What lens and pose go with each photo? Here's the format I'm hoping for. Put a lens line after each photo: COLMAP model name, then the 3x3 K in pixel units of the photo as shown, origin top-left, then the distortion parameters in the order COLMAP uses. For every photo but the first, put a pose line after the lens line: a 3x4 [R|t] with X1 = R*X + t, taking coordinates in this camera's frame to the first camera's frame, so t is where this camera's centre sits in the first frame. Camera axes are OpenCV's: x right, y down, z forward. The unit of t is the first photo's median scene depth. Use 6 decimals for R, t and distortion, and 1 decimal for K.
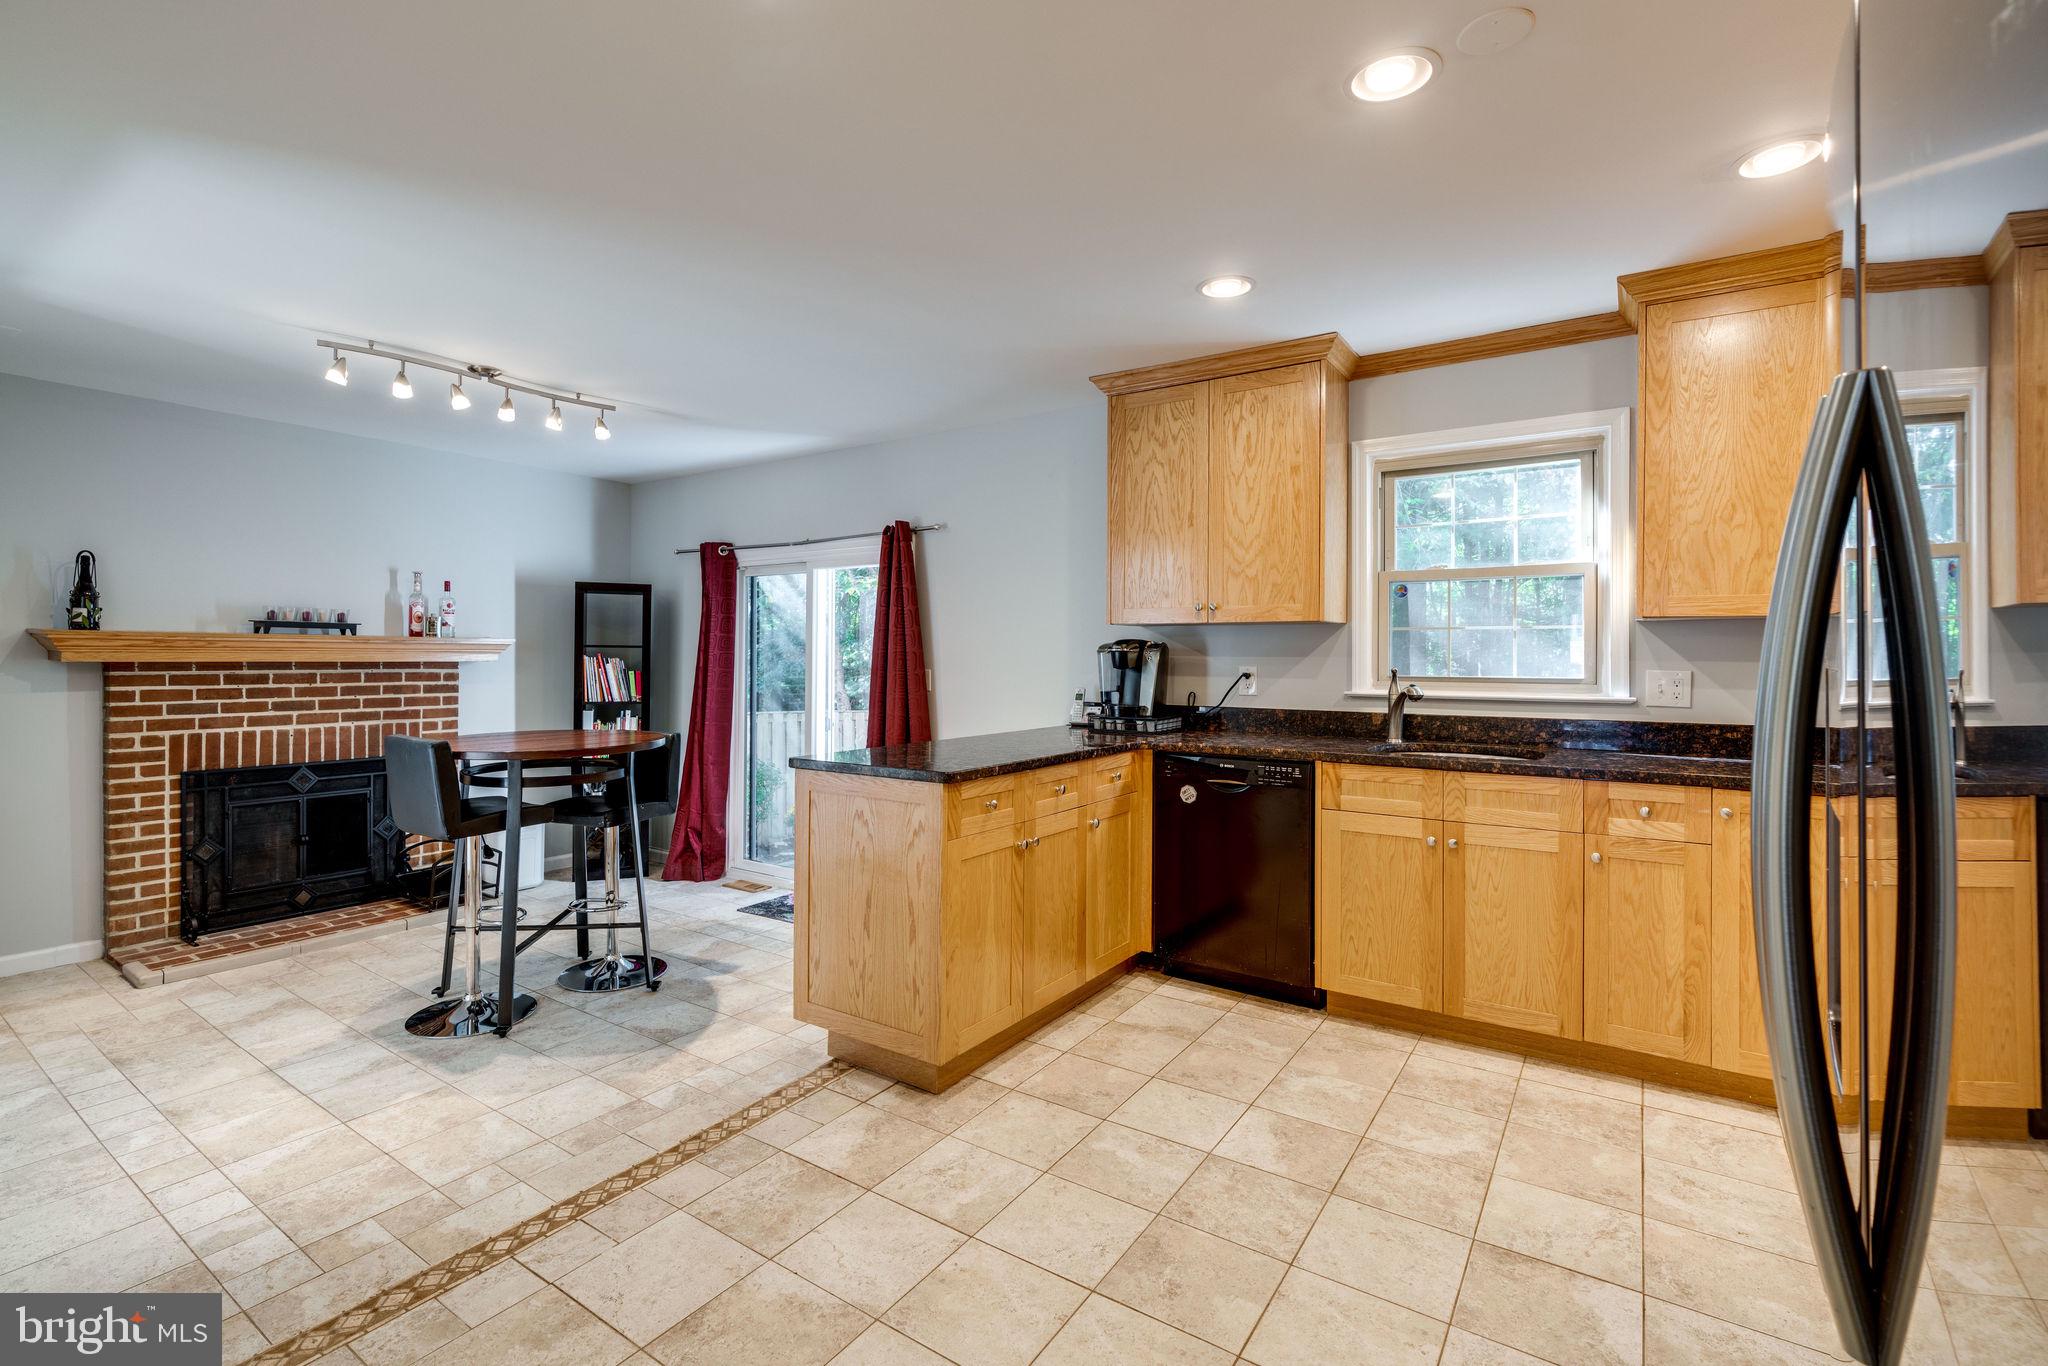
lens RADIAL K [[922.8, 0, 1013.3], [0, 922.8, 657.8], [0, 0, 1]] dist [-0.000241, 0.000406]
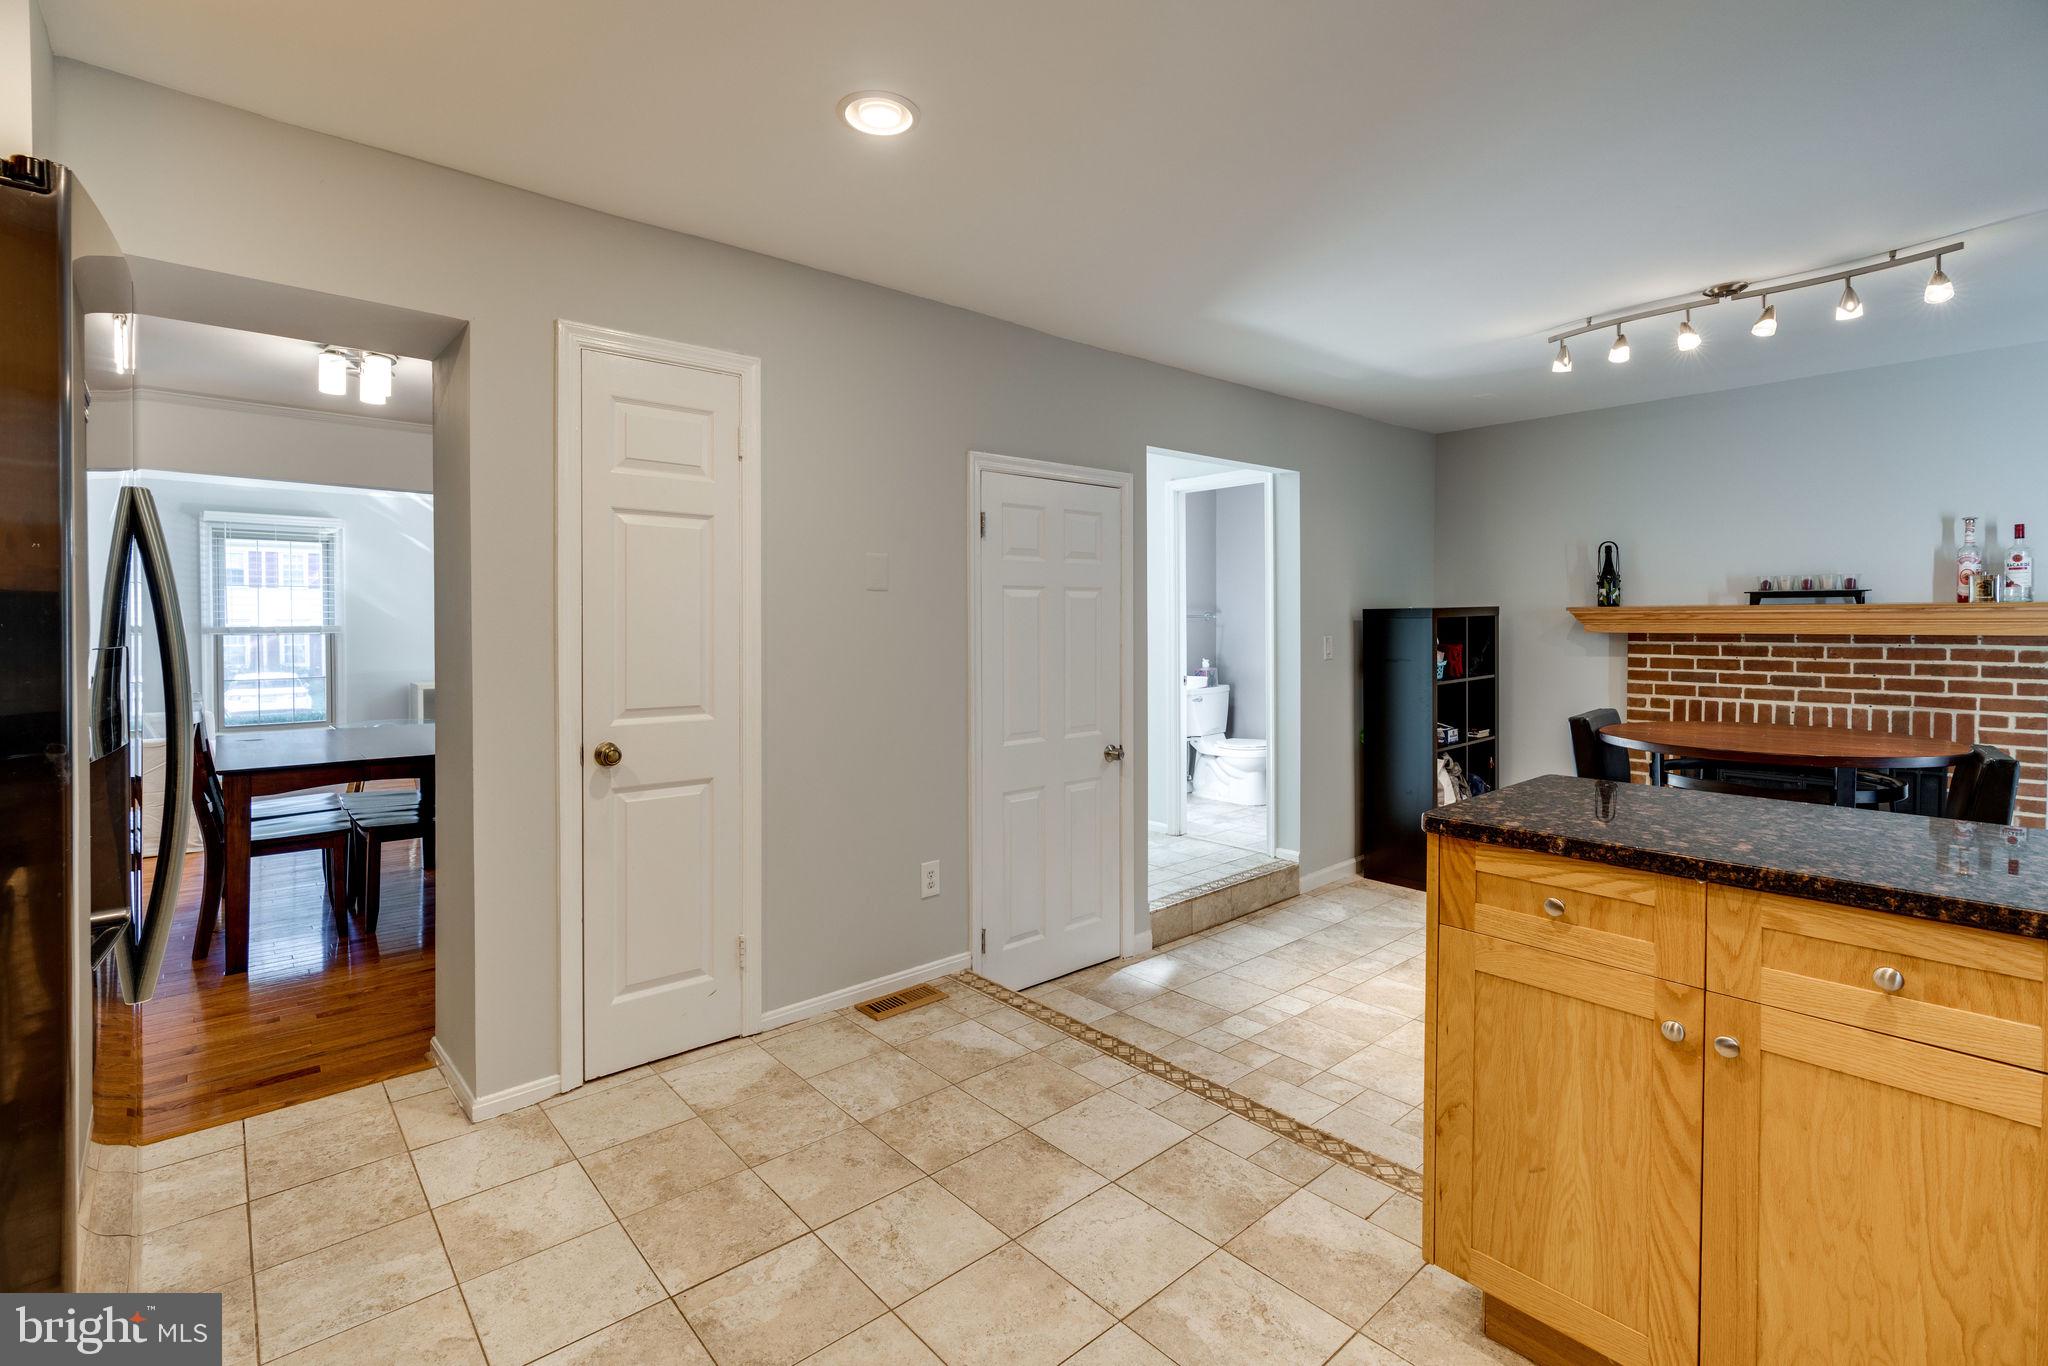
lens RADIAL K [[927.3, 0, 1004.1], [0, 927.3, 636.8], [0, 0, 1]] dist [0.000088, 0.000246]
pose [[-0.260388, 0.011047, -0.965441, 0.389316], [-0.000379, 0.999933, 0.011544, -0.003962], [0.965504, 0.003372, -0.260367, 0.546596]]
